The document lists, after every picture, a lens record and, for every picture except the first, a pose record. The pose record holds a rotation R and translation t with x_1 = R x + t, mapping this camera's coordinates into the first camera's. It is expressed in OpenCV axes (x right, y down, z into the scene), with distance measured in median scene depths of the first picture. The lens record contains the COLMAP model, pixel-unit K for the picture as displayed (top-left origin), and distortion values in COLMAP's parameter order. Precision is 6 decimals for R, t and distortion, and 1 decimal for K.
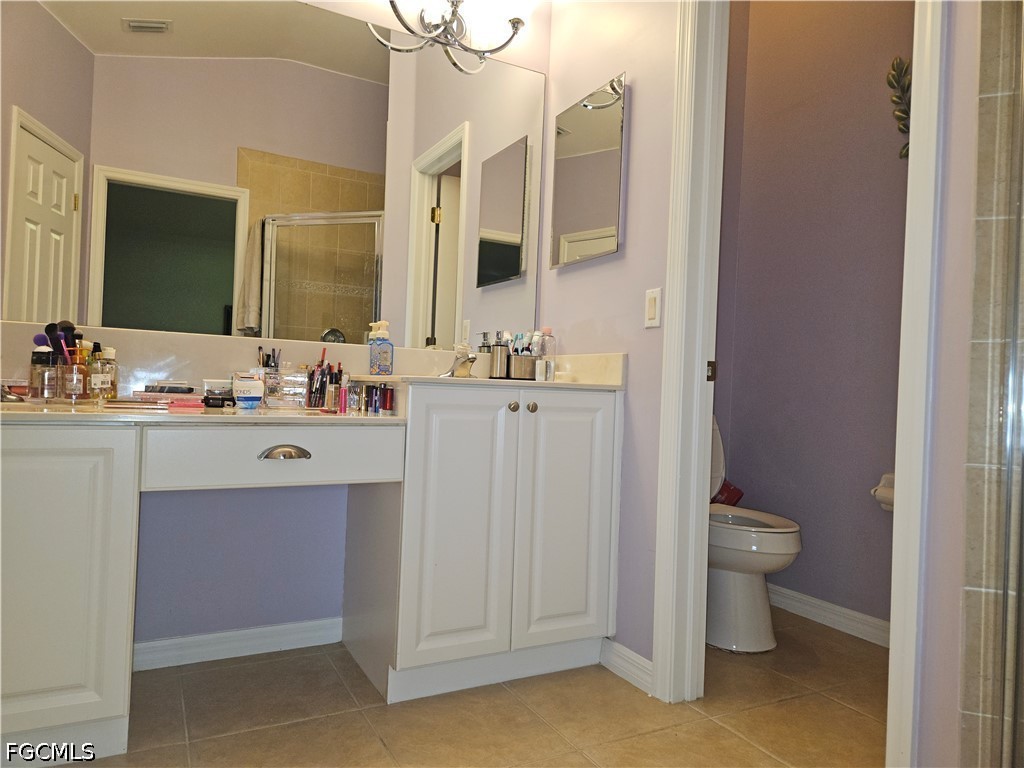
lens RADIAL K [[682.7, 0, 507.1], [0, 682.7, 386.3], [0, 0, 1]] dist [0.083923, -0.071443]
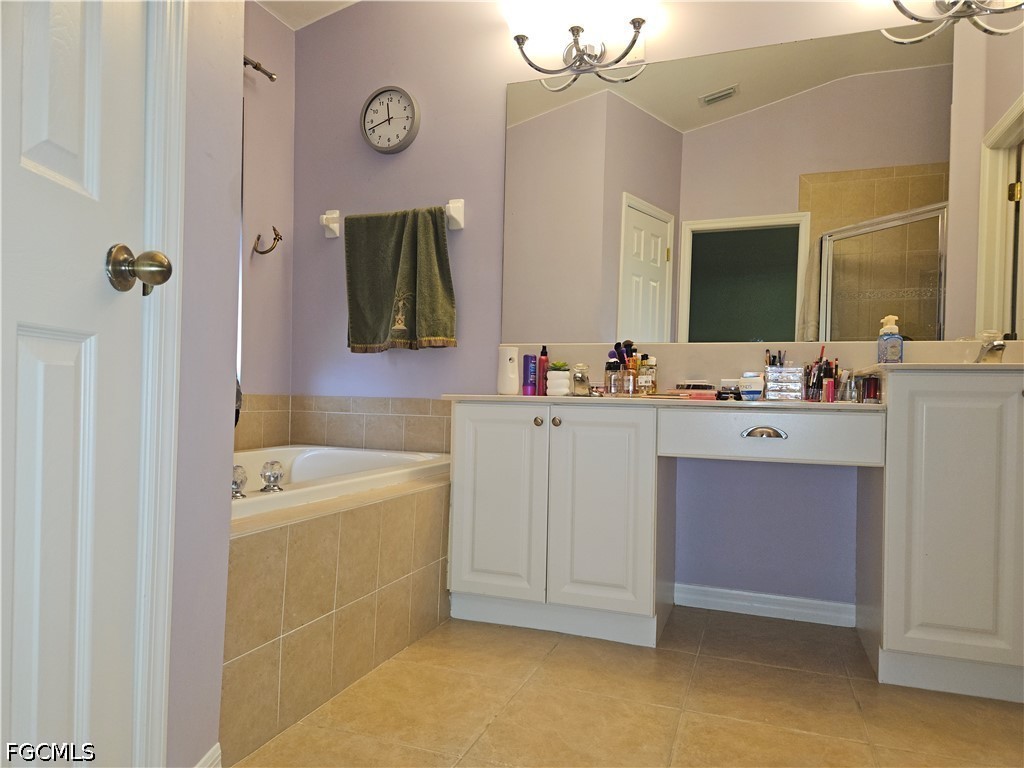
lens RADIAL K [[683.6, 0, 506.7], [0, 683.6, 401.6], [0, 0, 1]] dist [0.007567, -0.000986]
pose [[0.670126, -0.019683, -0.741986, 0.195690], [0.007625, 0.999778, -0.019635, 0.048441], [0.742208, 0.007500, 0.670128, -0.088901]]
